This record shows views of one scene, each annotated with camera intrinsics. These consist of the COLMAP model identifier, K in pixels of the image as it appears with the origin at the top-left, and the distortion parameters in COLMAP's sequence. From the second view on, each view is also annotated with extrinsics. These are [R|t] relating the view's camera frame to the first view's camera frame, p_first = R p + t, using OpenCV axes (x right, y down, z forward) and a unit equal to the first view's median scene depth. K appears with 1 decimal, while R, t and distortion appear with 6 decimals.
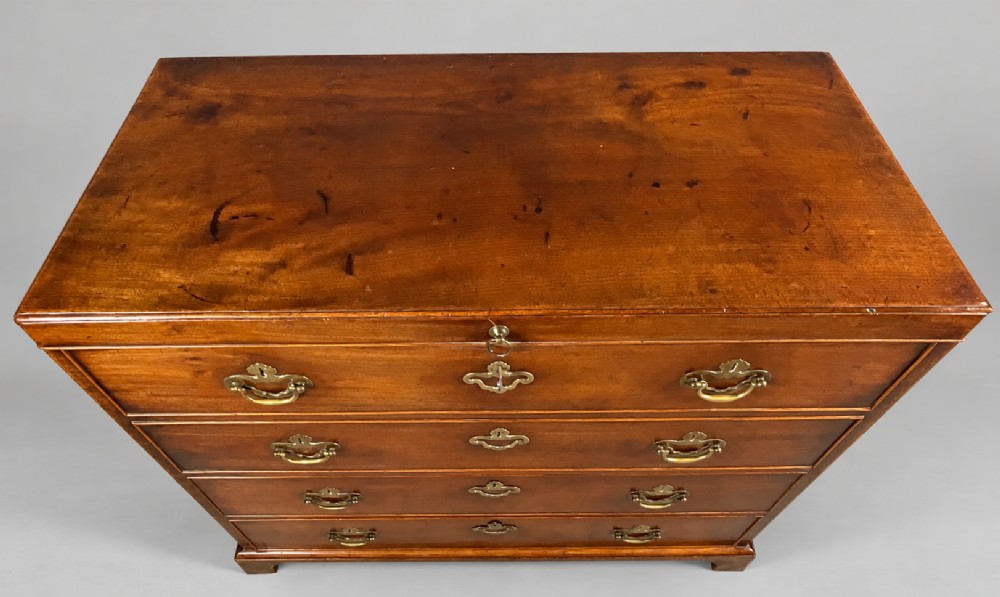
lens RADIAL K [[633.1, 0, 483.0], [0, 633.1, 313.3], [0, 0, 1]] dist [-0.005826, 0.004948]
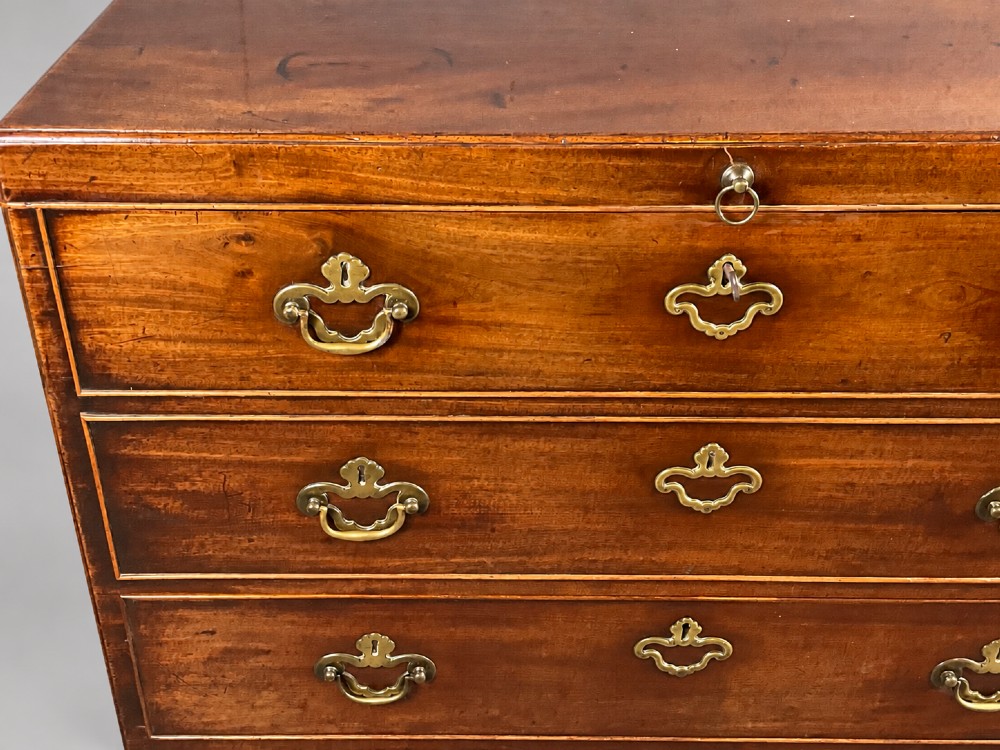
lens RADIAL K [[1244.1, 0, 498.2], [0, 1244.1, 355.5], [0, 0, 1]] dist [0.085384, 0.000000]
pose [[0.999914, 0.013098, 0.000474, -0.193833], [-0.012050, 0.932909, -0.359910, 0.588851], [-0.005157, 0.359874, 0.932987, -0.105056]]
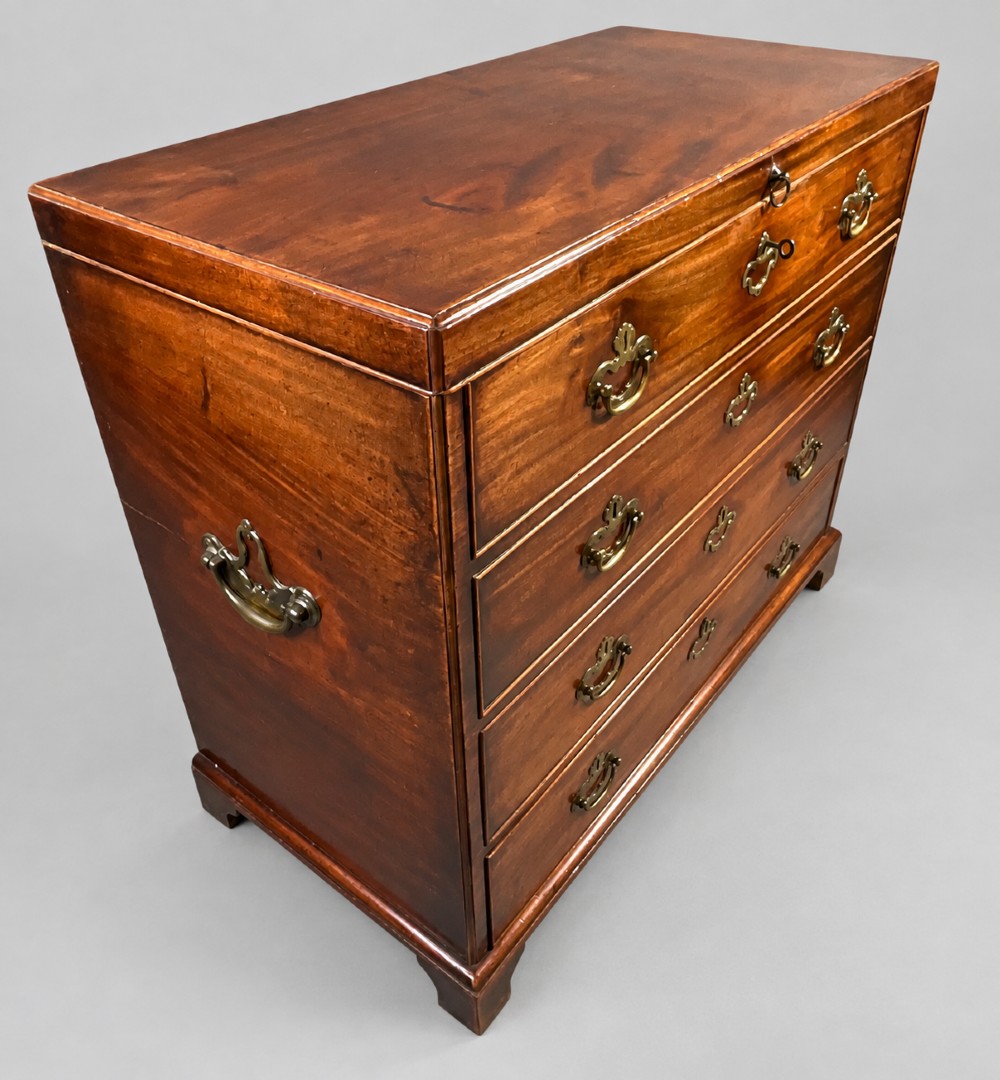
lens RADIAL K [[938.7, 0, 497.5], [0, 938.7, 500.2], [0, 0, 1]] dist [-0.009573, 0.000368]
pose [[0.622767, -0.455436, 0.636191, -1.186891], [0.629650, 0.774402, -0.061986, 0.204718], [-0.464437, 0.439181, 0.769037, 0.306292]]
